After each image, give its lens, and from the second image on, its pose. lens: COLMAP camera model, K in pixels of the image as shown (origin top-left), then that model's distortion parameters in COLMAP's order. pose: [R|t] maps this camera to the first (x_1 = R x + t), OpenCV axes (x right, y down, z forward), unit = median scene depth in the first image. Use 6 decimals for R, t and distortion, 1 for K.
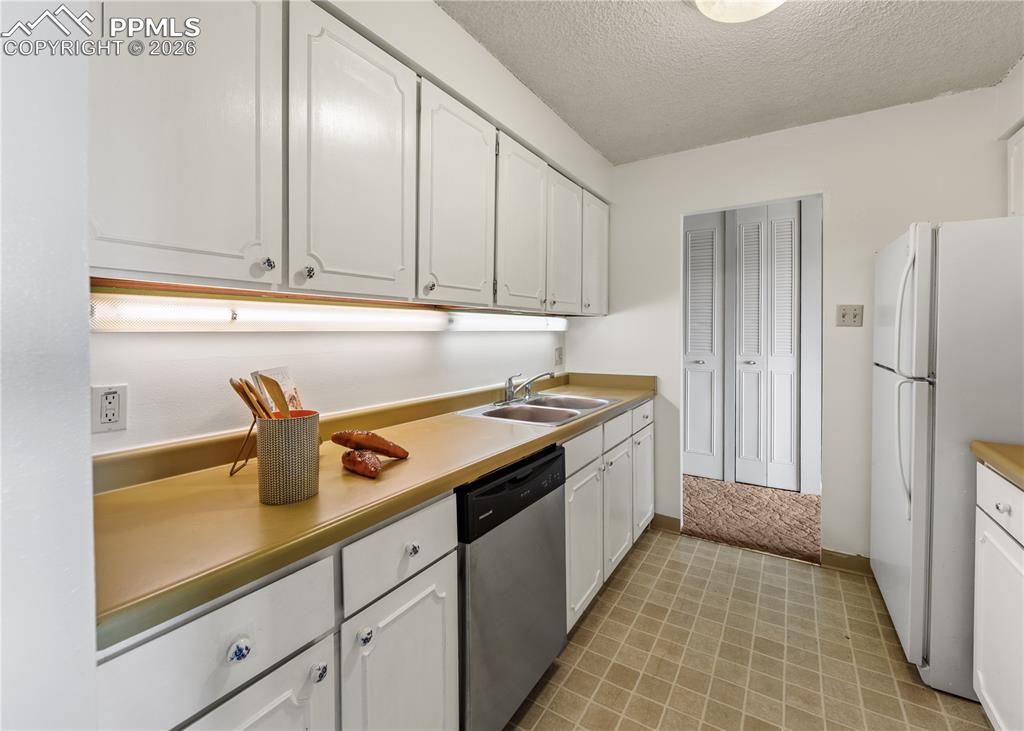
lens RADIAL K [[438.8, 0, 521.5], [0, 438.8, 334.5], [0, 0, 1]] dist [0.001433, -0.001489]
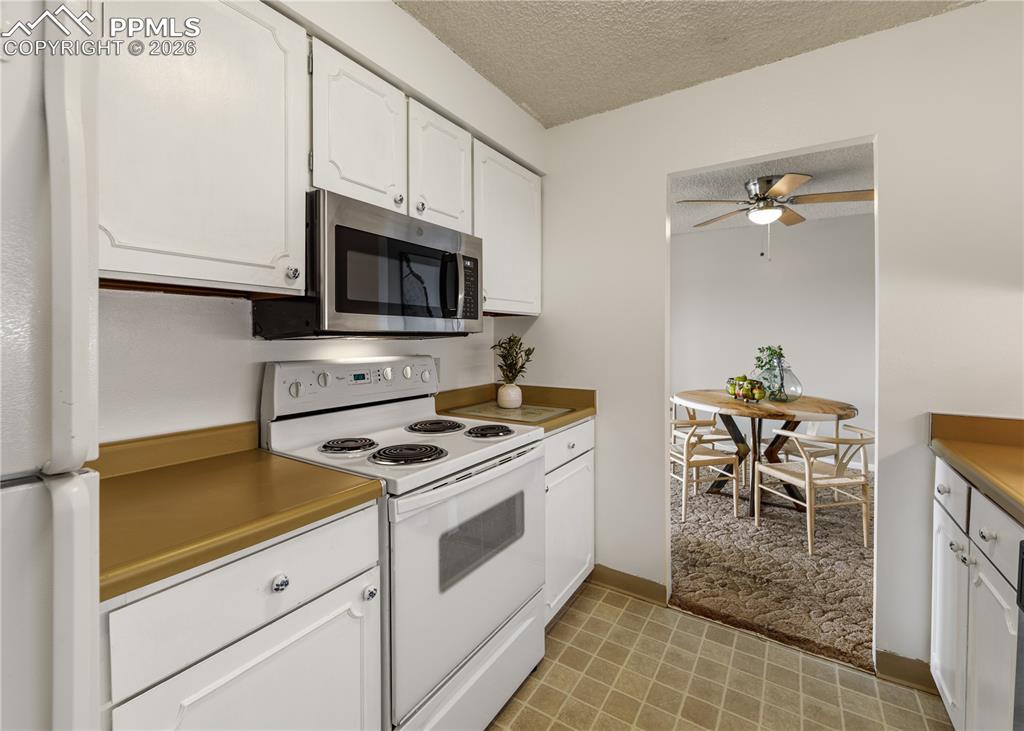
lens RADIAL K [[438.8, 0, 512.4], [0, 438.8, 338.5], [0, 0, 1]] dist [0.001433, -0.001489]
pose [[-0.999525, 0.003466, 0.030621, 0.135868], [0.003815, 0.999928, 0.011355, -0.000534], [-0.030580, 0.011467, -0.999467, 0.398481]]
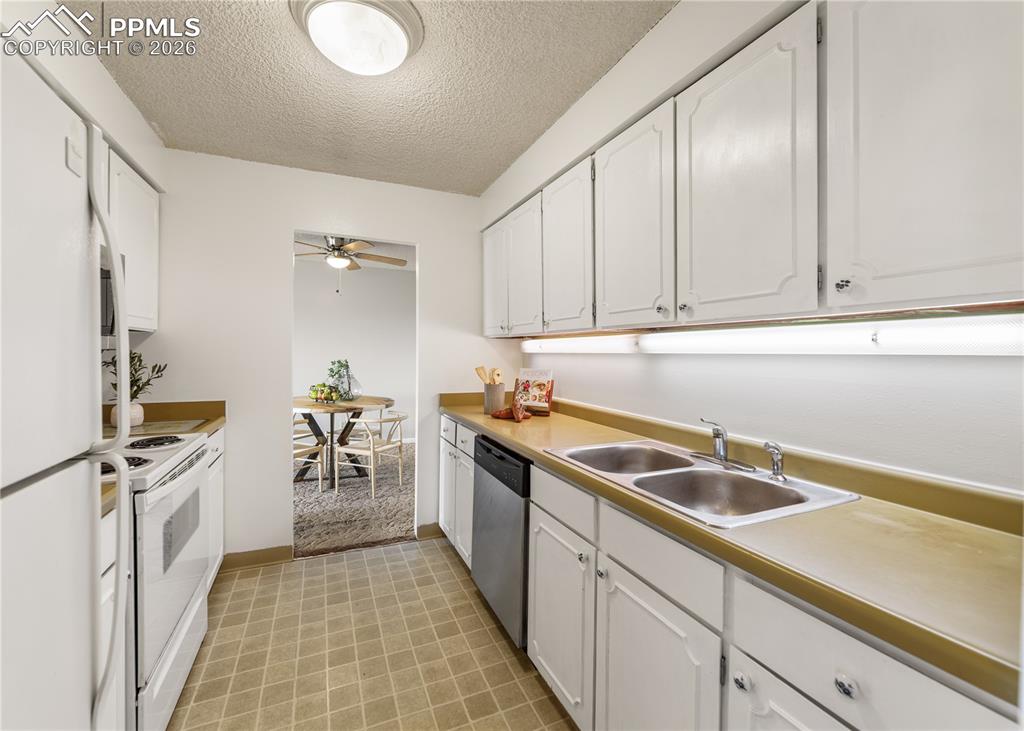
lens RADIAL K [[438.8, 0, 508.2], [0, 438.8, 354.6], [0, 0, 1]] dist [0.001433, -0.001489]
pose [[-0.576456, 0.004344, -0.817117, 0.331655], [-0.010187, 0.999870, 0.012502, -0.006397], [0.817065, 0.015531, -0.576337, 0.535300]]
